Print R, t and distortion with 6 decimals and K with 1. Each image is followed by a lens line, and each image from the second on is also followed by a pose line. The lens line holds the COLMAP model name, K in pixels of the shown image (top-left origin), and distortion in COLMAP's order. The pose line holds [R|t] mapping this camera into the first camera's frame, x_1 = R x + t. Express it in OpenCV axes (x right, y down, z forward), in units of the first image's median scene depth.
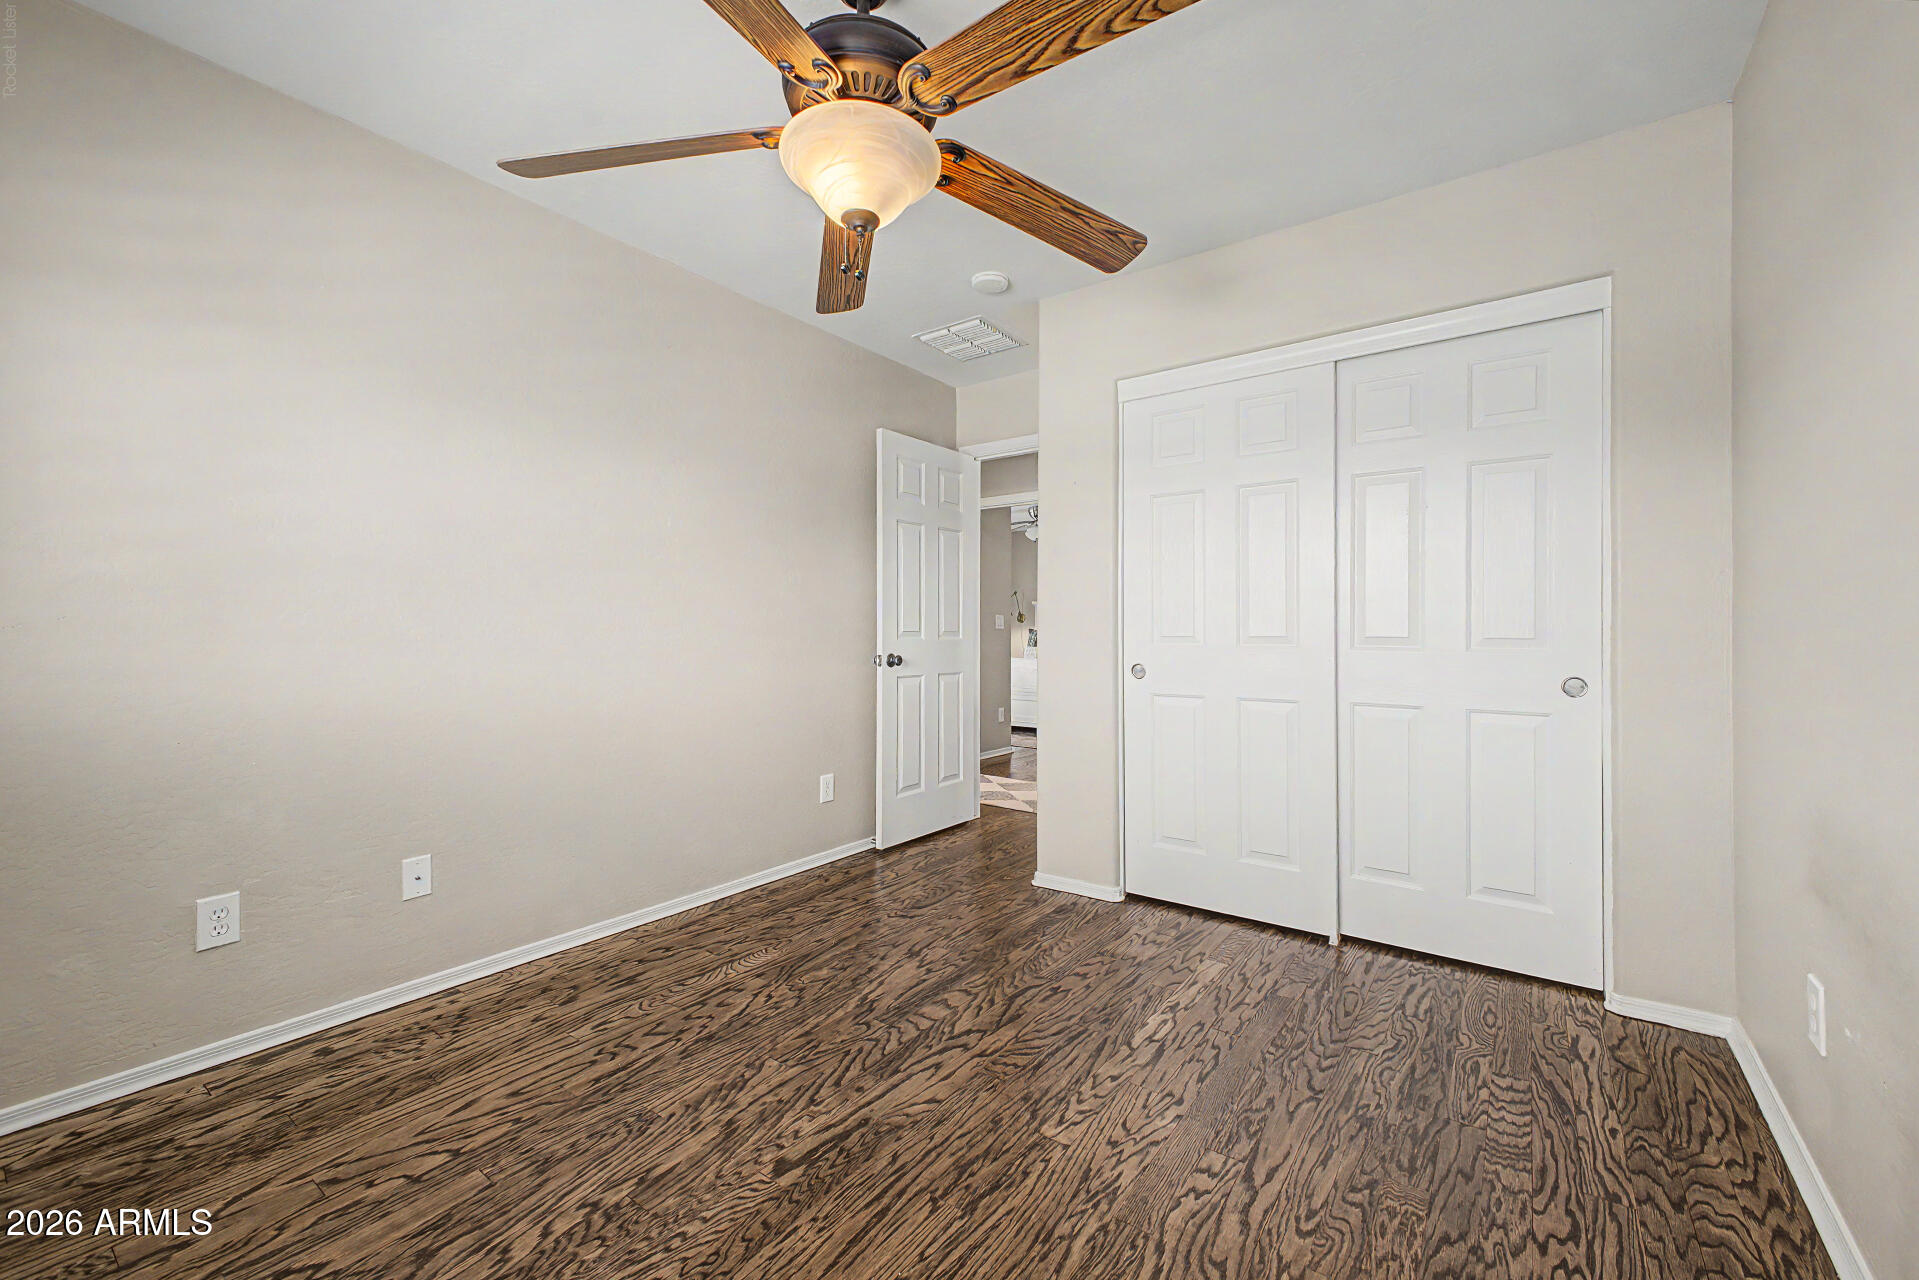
lens RADIAL K [[780.8, 0, 963.2], [0, 780.8, 633.7], [0, 0, 1]] dist [-0.002135, -0.000079]
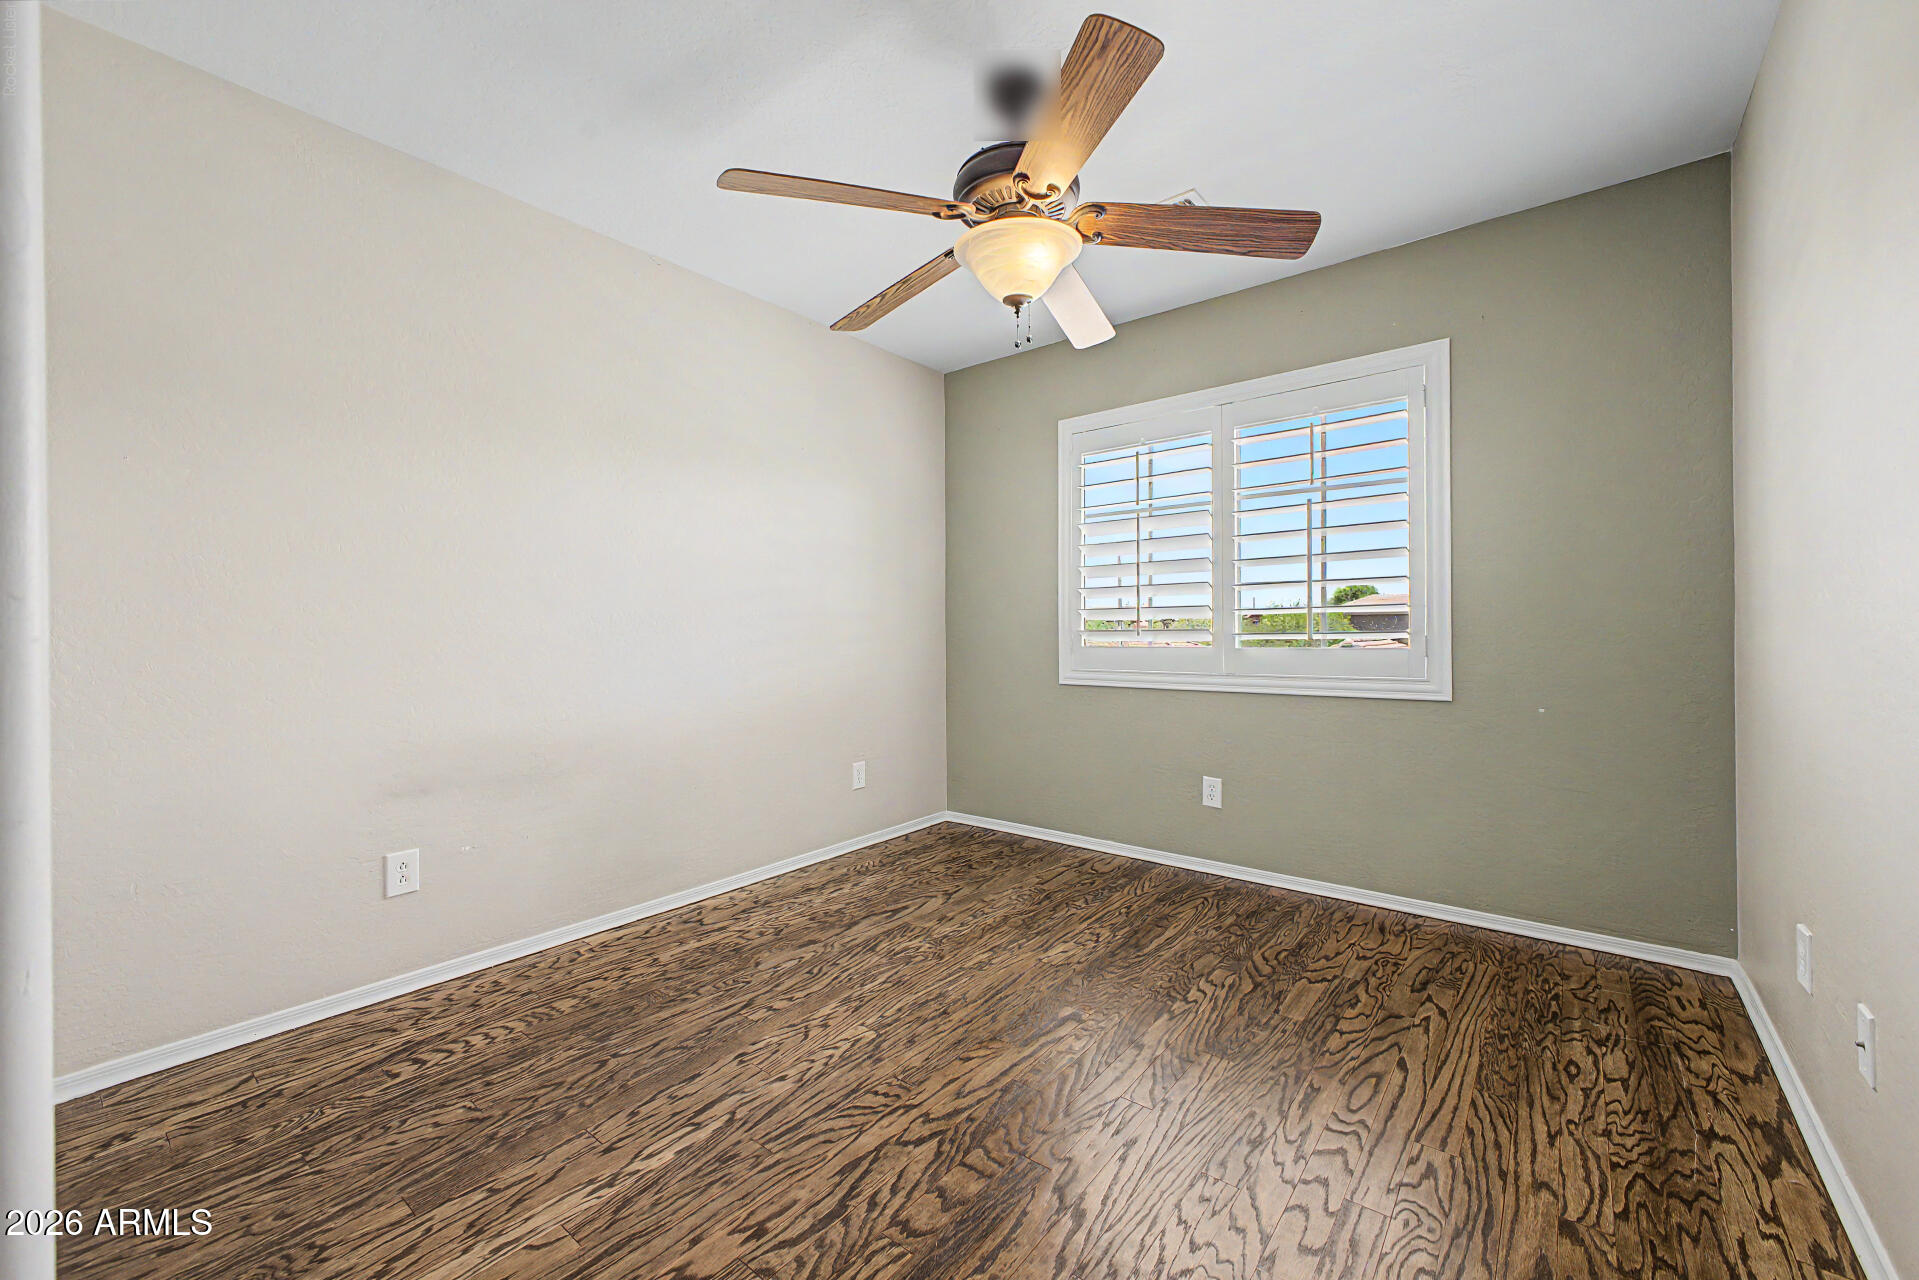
lens RADIAL K [[780.8, 0, 957.2], [0, 780.8, 633.4], [0, 0, 1]] dist [-0.002135, -0.000079]
pose [[-0.998746, 0.007740, 0.049467, -0.079412], [0.007975, 0.999958, 0.004557, 0.004169], [-0.049430, 0.004946, -0.998765, 1.920774]]
